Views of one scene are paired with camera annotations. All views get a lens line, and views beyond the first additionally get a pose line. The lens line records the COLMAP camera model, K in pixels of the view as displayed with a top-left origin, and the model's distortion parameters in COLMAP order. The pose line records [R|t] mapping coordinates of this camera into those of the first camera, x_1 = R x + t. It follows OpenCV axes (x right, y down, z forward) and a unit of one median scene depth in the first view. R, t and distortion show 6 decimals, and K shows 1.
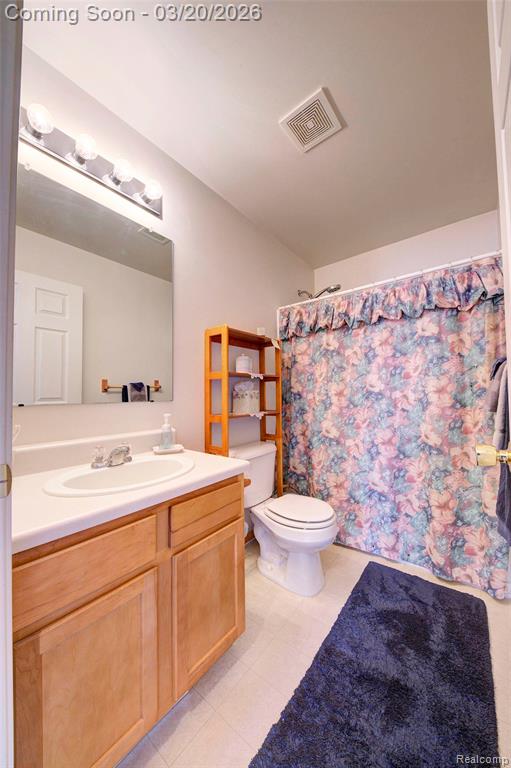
lens RADIAL K [[264.6, 0, 257.0], [0, 264.6, 386.9], [0, 0, 1]] dist [0.000773, -0.001647]
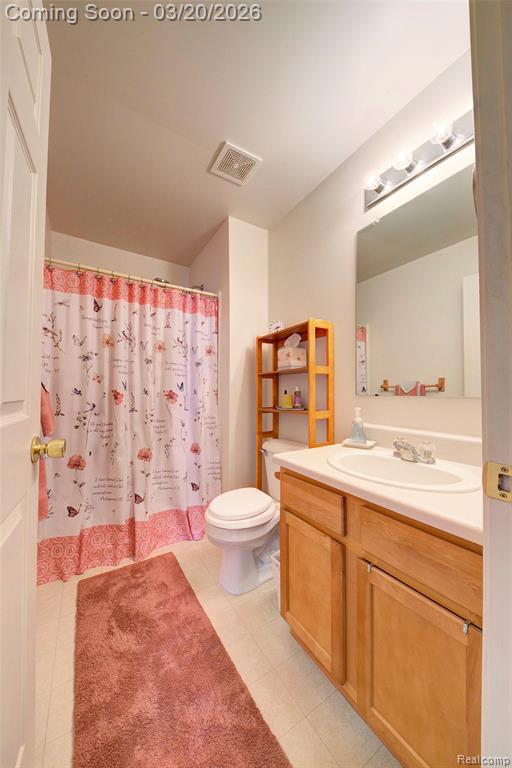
lens RADIAL K [[264.6, 0, 256.7], [0, 264.6, 382.3], [0, 0, 1]] dist [0.000773, -0.001647]
pose [[-0.322405, -0.000761, -0.946602, 0.646696], [0.029755, 0.999497, -0.010938, -0.001676], [0.946134, -0.031693, -0.322220, 0.859602]]
